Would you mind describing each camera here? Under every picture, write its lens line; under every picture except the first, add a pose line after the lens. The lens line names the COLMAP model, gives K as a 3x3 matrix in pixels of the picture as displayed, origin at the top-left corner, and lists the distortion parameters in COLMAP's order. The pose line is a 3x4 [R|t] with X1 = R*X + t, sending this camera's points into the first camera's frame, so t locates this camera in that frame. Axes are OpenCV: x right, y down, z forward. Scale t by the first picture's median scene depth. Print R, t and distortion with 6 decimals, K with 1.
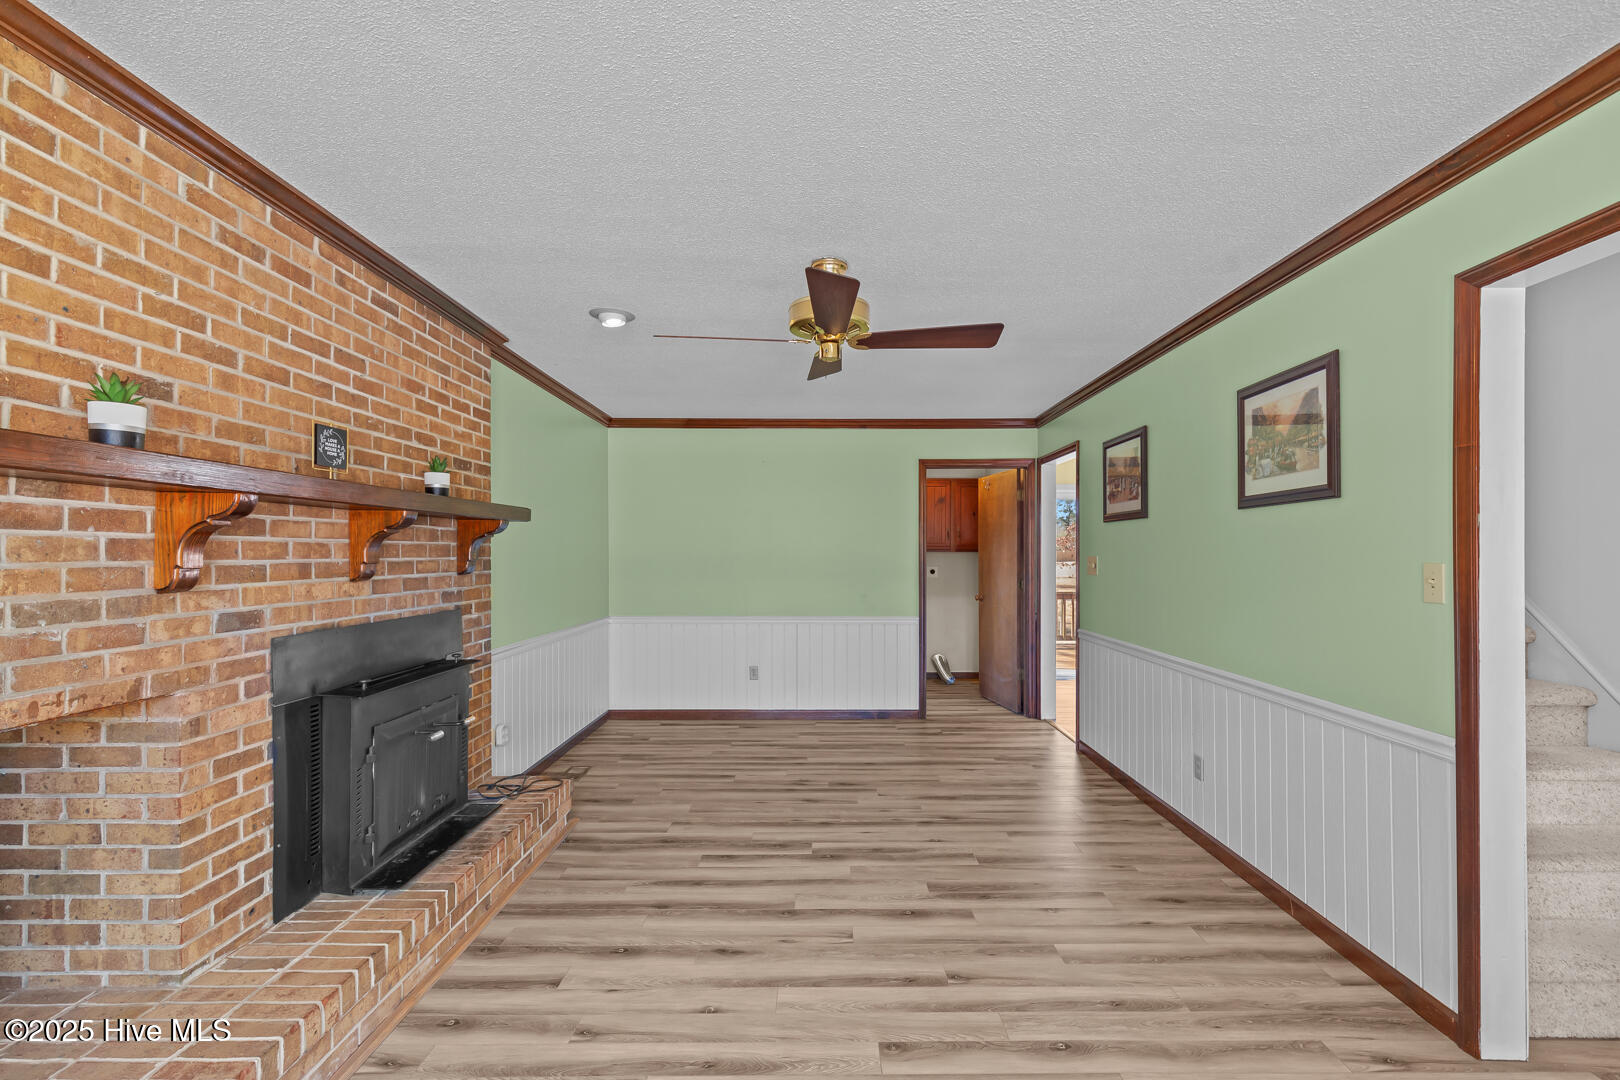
lens RADIAL K [[826.6, 0, 843.3], [0, 826.6, 551.3], [0, 0, 1]] dist [0.000456, -0.001752]
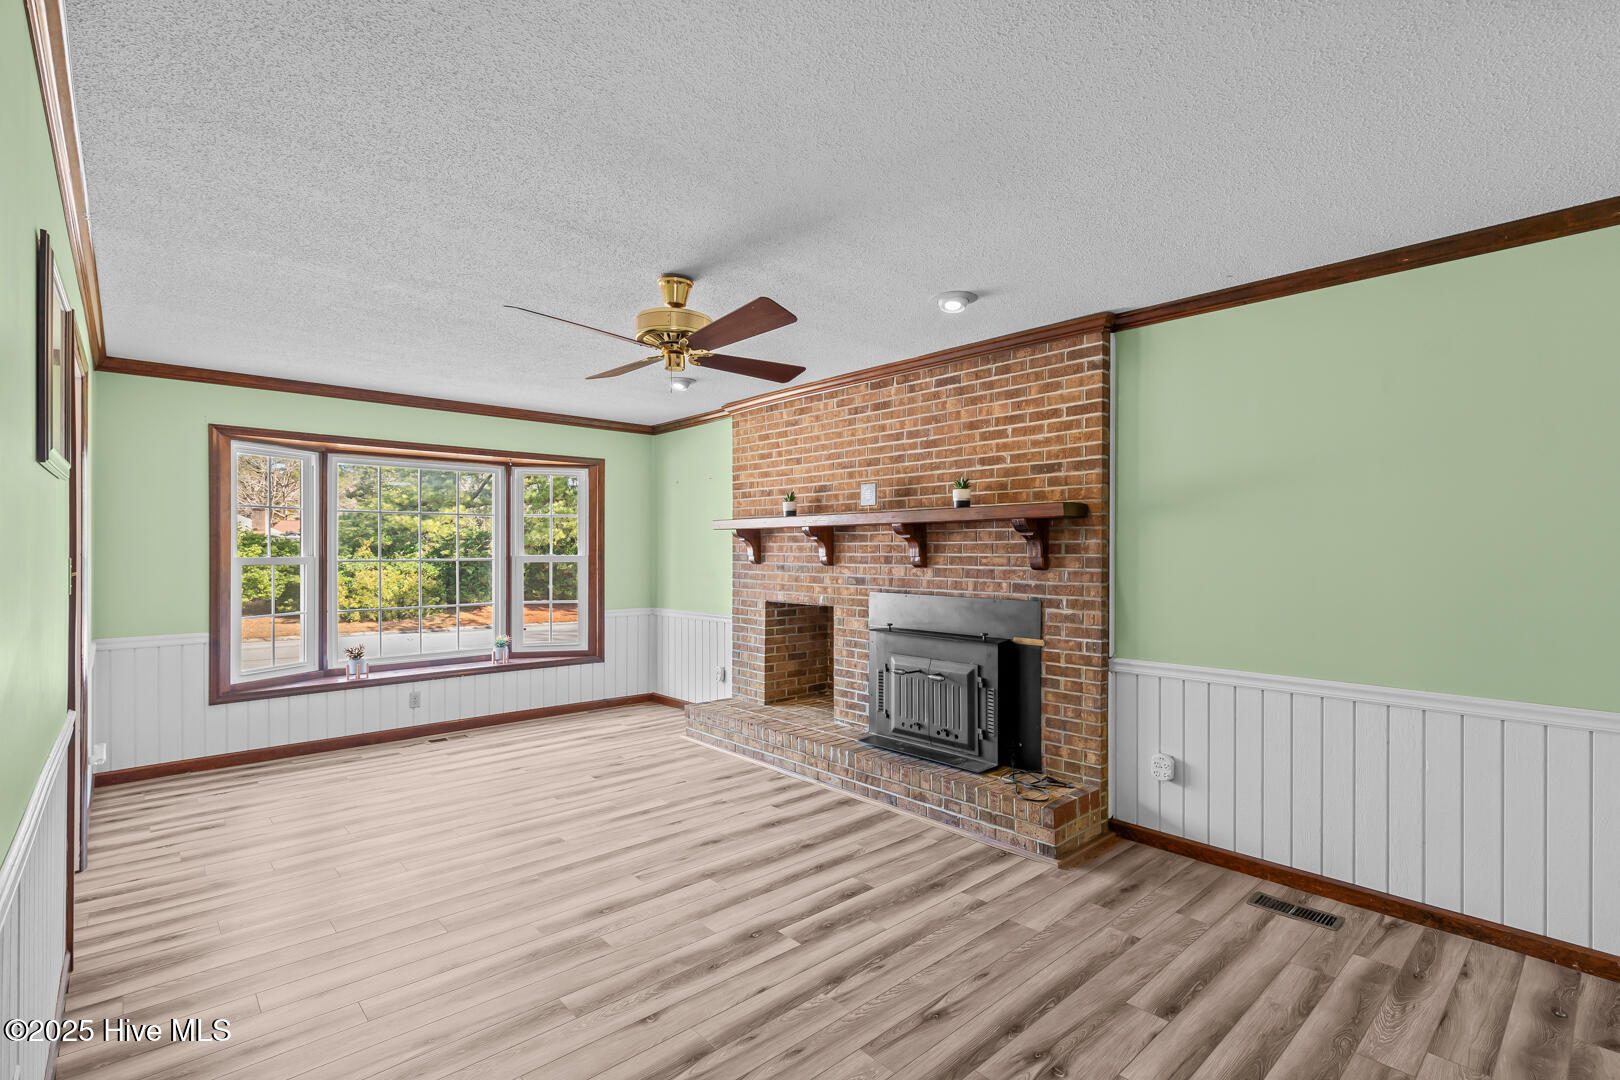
lens RADIAL K [[730.3, 0, 820.7], [0, 730.3, 550.4], [0, 0, 1]] dist [0.011717, -0.000394]
pose [[-0.768866, -0.001912, -0.639408, 0.412303], [0.001459, 0.999988, -0.004745, 0.007373], [0.639409, -0.004581, -0.768853, 1.707836]]
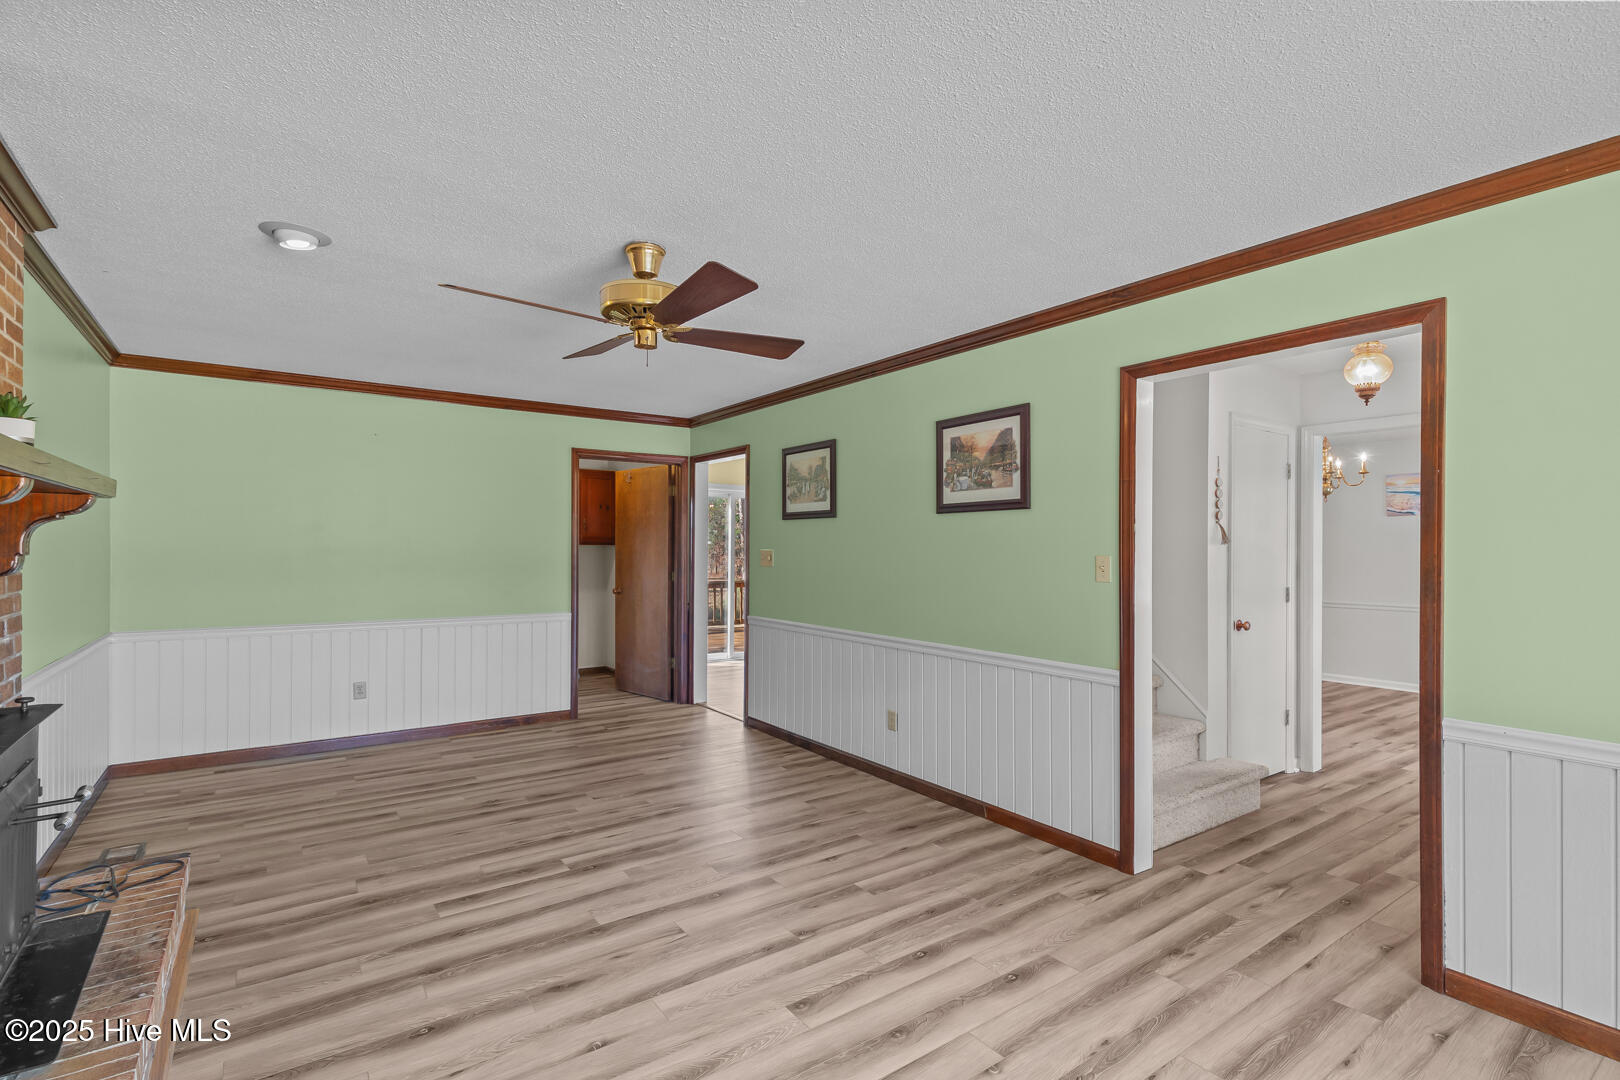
lens RADIAL K [[786.6, 0, 920.1], [0, 786.6, 546.3], [0, 0, 1]] dist [0.003731, -0.001056]
pose [[0.774076, 0.005107, 0.633072, -0.322956], [-0.006844, 0.999977, 0.000302, -0.000627], [-0.633056, -0.004567, 0.774093, 0.073265]]
